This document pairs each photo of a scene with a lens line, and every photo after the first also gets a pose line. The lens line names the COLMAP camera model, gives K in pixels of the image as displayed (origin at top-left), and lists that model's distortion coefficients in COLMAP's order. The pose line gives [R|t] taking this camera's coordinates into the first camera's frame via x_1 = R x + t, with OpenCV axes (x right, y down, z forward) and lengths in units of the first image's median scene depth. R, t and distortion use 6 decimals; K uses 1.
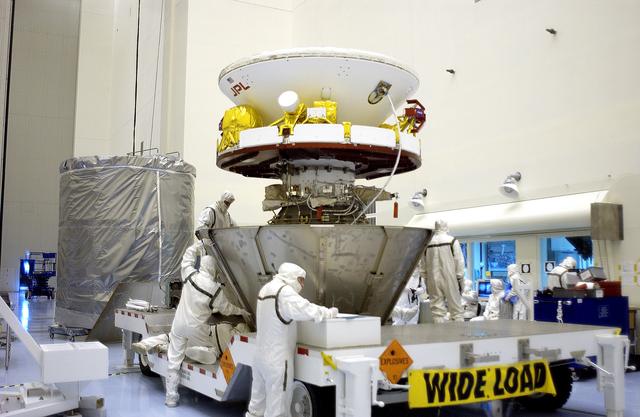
lens RADIAL K [[662.1, 0, 320.0], [0, 662.1, 208.5], [0, 0, 1]] dist [-0.110309, 0.088794]
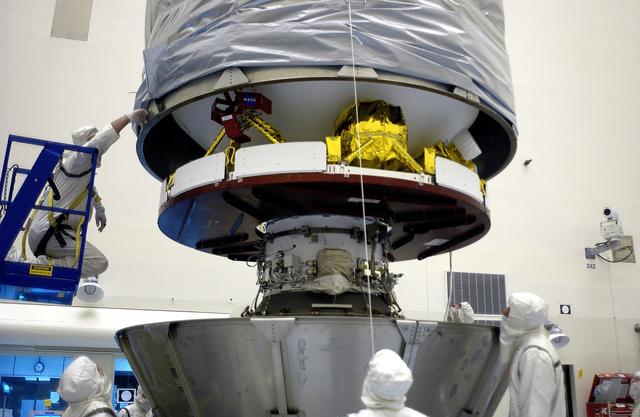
lens RADIAL K [[662.1, 0, 320.0], [0, 662.1, 208.5], [0, 0, 1]] dist [-0.110309, 0.088794]
pose [[0.976829, -0.051702, -0.207680, 0.143515], [0.010132, 0.980465, -0.196431, 0.040526], [0.213779, 0.189776, 0.958271, 0.454544]]
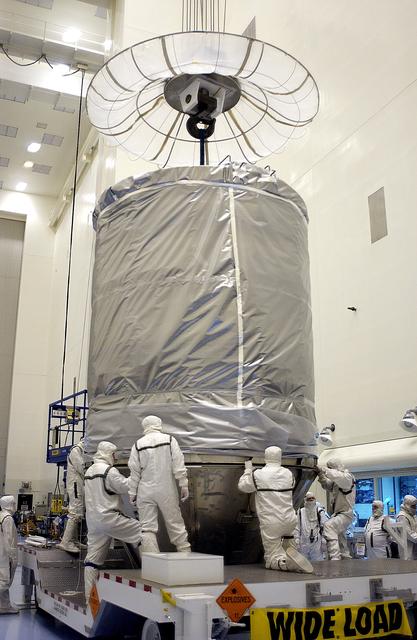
lens RADIAL K [[662.1, 0, 208.5], [0, 662.1, 320.0], [0, 0, 1]] dist [-0.110309, 0.088794]
pose [[0.996460, -0.022168, -0.081088, 0.114433], [0.007283, 0.983743, -0.179433, -0.014342], [0.083747, 0.178207, 0.980423, -0.070202]]
